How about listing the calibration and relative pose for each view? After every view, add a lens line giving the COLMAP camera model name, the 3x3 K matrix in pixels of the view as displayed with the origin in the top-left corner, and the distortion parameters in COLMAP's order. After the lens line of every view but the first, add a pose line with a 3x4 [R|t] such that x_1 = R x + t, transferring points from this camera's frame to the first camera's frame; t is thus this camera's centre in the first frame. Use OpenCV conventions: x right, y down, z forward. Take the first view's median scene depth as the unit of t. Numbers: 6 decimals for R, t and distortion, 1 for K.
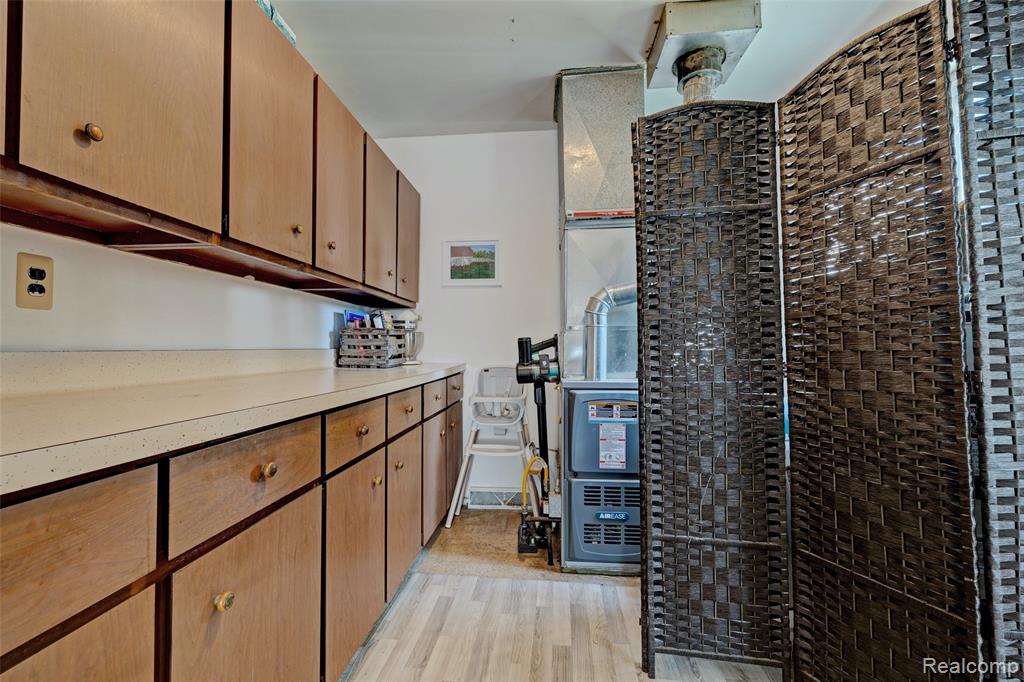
lens RADIAL K [[439.0, 0, 511.0], [0, 439.0, 339.8], [0, 0, 1]] dist [-0.000217, -0.000032]
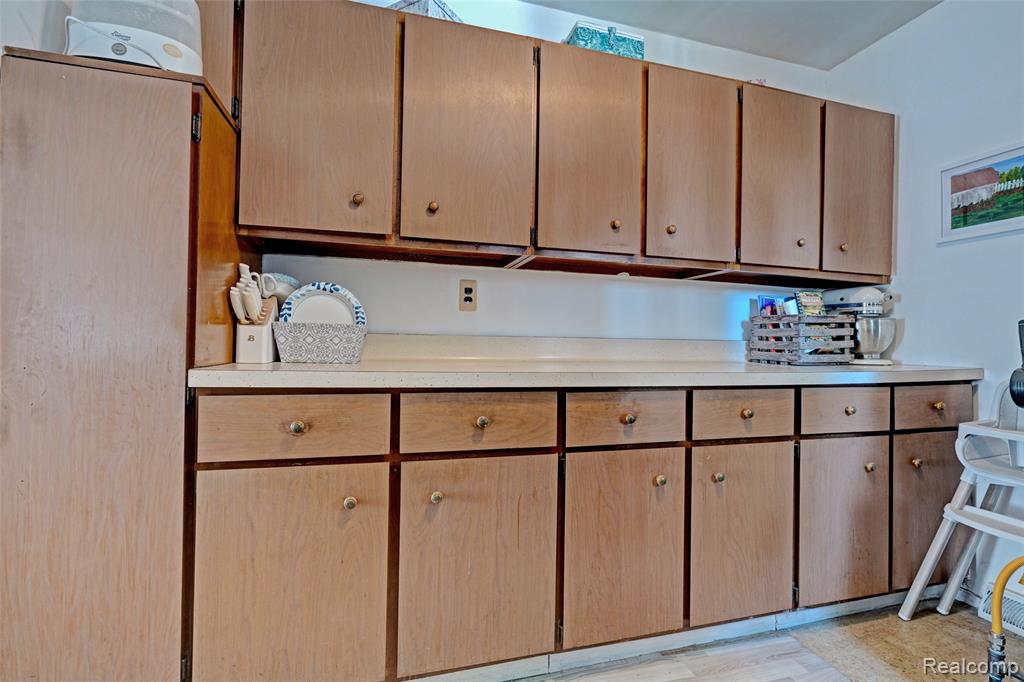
lens RADIAL K [[467.8, 0, 510.4], [0, 467.8, 340.0], [0, 0, 1]] dist [-0.003459, -0.000308]
pose [[0.340186, 0.000272, -0.940358, 0.425123], [-0.000612, 1.000000, 0.000067, 0.026008], [0.940358, 0.000552, 0.340186, 0.315213]]
